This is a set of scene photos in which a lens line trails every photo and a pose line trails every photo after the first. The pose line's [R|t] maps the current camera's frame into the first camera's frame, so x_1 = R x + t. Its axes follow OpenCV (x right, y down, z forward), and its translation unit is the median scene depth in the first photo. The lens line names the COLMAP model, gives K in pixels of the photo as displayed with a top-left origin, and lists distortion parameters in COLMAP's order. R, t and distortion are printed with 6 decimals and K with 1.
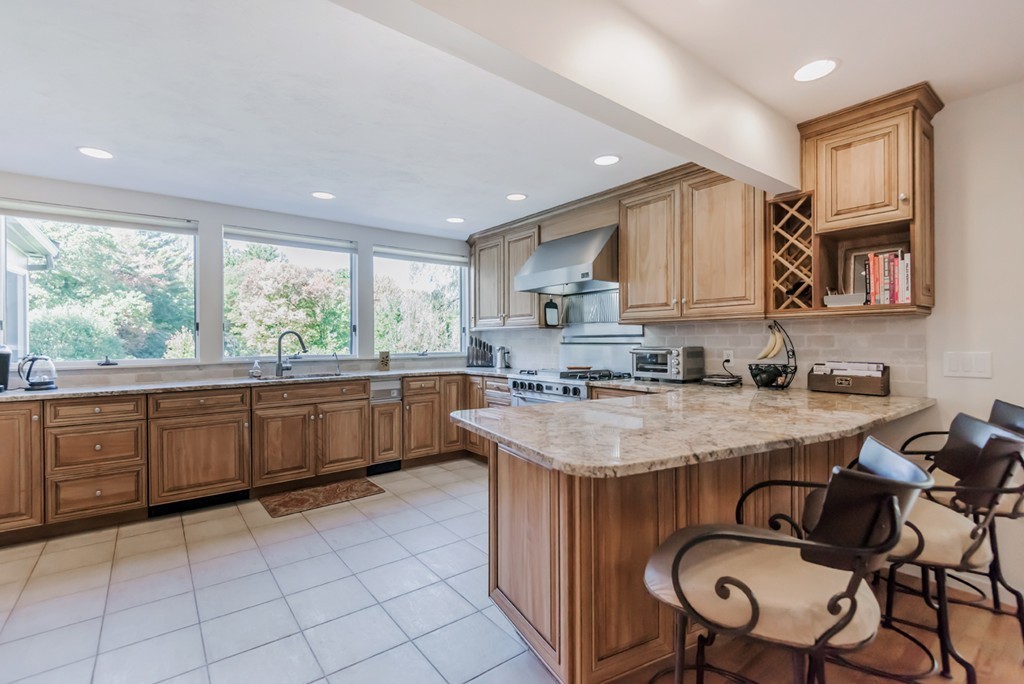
lens RADIAL K [[470.8, 0, 508.5], [0, 470.8, 342.1], [0, 0, 1]] dist [0.012546, -0.002634]
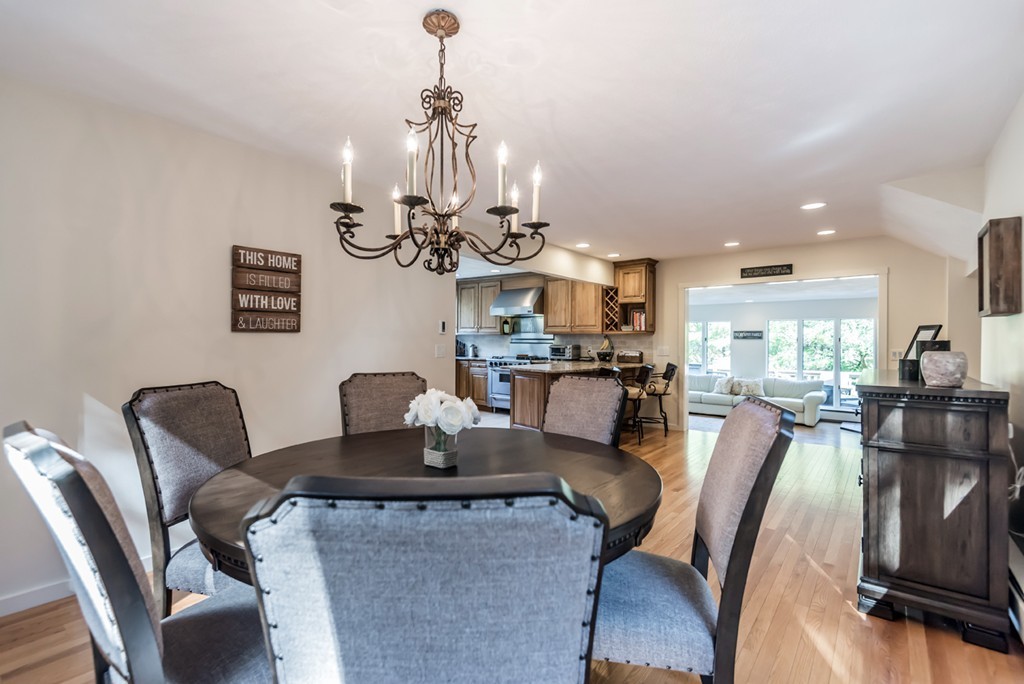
lens RADIAL K [[470.8, 0, 514.0], [0, 470.8, 343.0], [0, 0, 1]] dist [0.012546, -0.002634]
pose [[0.970447, 0.005943, 0.241240, -0.262571], [-0.007641, 0.999952, 0.006102, -0.006478], [-0.241192, -0.007765, 0.970446, -0.665896]]
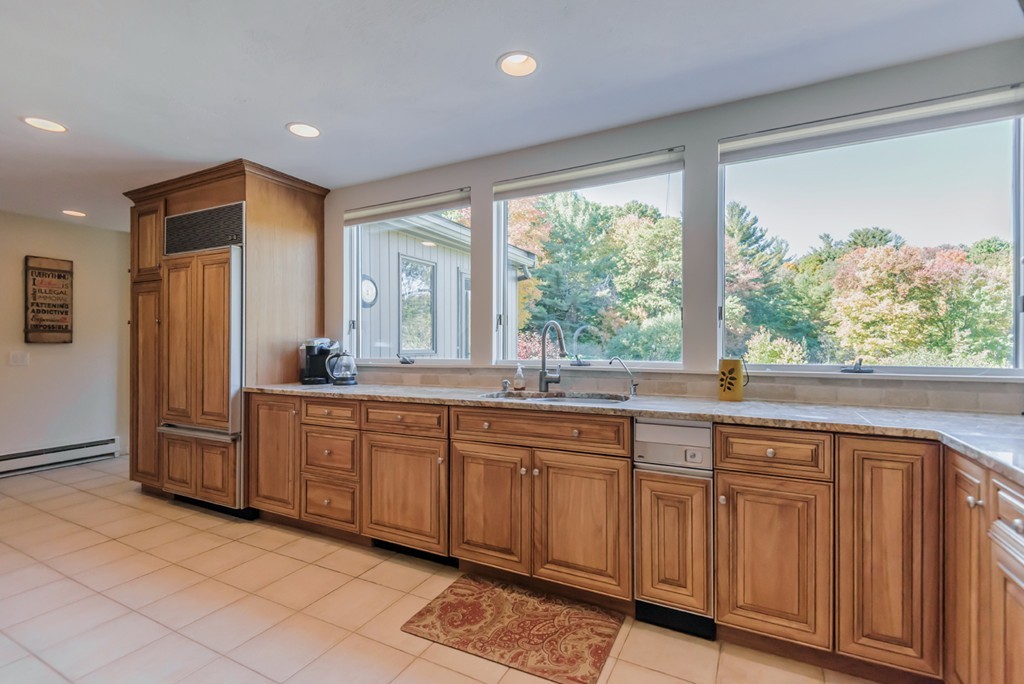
lens RADIAL K [[470.8, 0, 513.6], [0, 470.8, 344.4], [0, 0, 1]] dist [0.012546, -0.002634]
pose [[0.411252, 0.007299, -0.911492, 0.098690], [-0.003742, 0.999973, 0.006320, 0.004087], [0.911514, 0.000812, 0.411268, 0.801749]]
